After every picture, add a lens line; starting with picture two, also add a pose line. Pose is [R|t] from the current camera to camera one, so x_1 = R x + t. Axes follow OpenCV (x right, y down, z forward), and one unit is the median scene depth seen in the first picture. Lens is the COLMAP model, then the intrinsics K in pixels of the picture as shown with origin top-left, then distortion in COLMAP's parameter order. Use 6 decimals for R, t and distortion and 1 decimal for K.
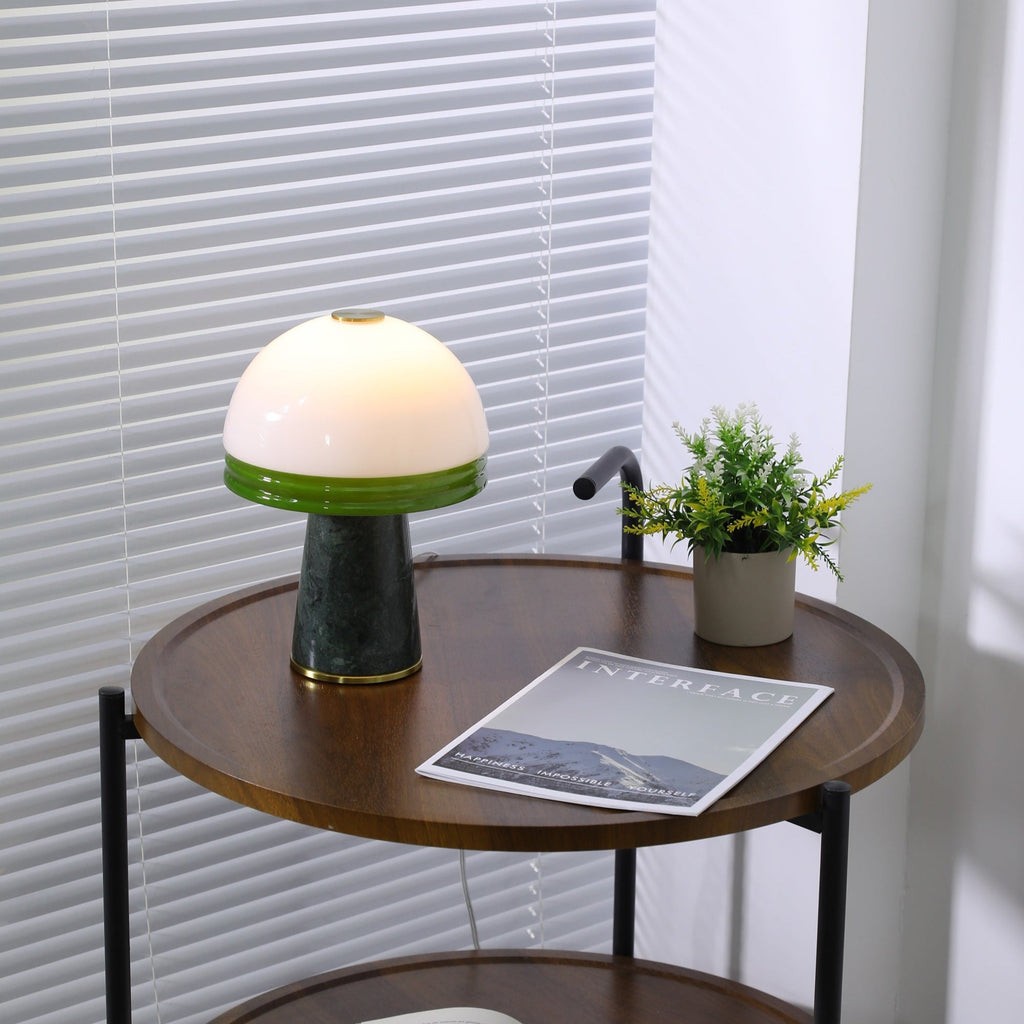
lens RADIAL K [[2783.1, 0, 505.7], [0, 2783.1, 512.7], [0, 0, 1]] dist [-0.099850, 0.000000]
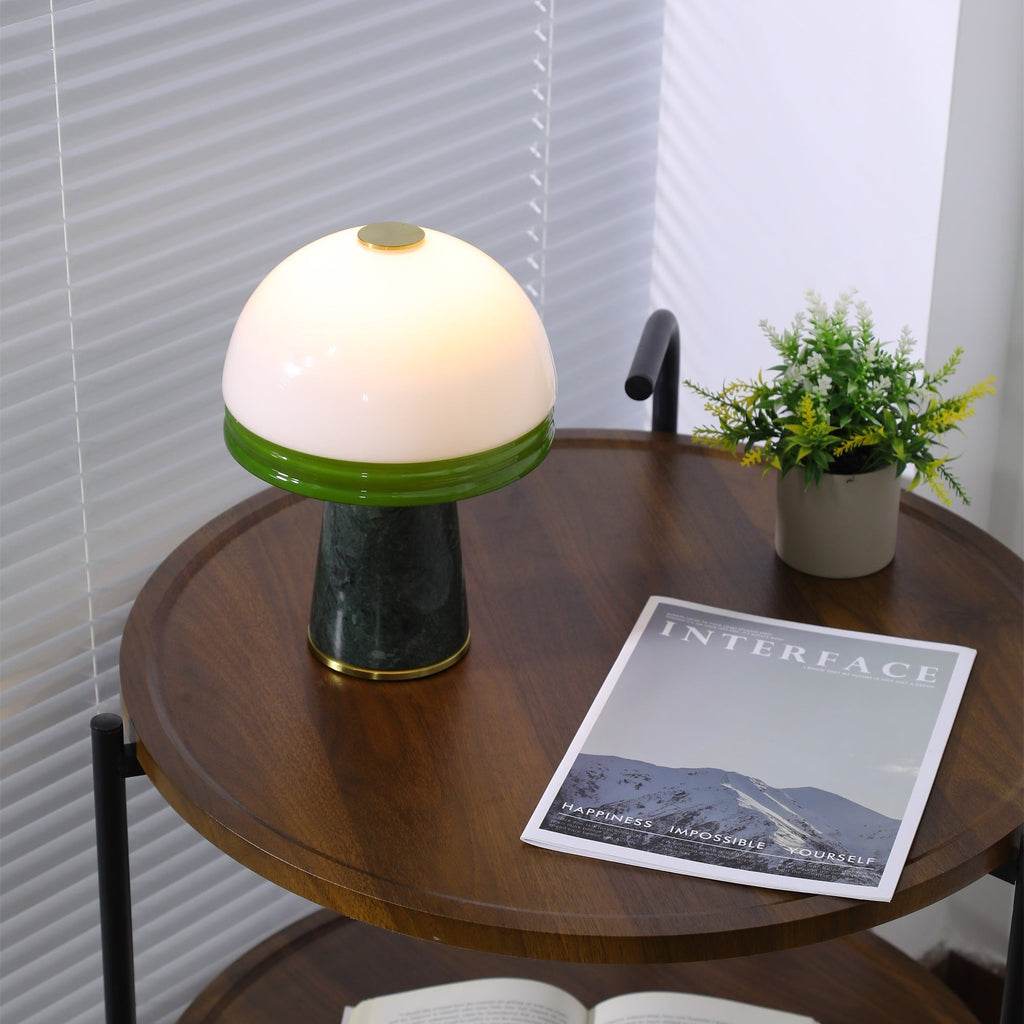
lens RADIAL K [[2783.1, 0, 458.5], [0, 2783.1, 542.0], [0, 0, 1]] dist [-0.099850, 0.000000]
pose [[0.993682, -0.059110, 0.095402, -0.112825], [0.037483, 0.976041, 0.214333, -0.152121], [-0.105785, -0.209403, 0.972090, 0.217628]]
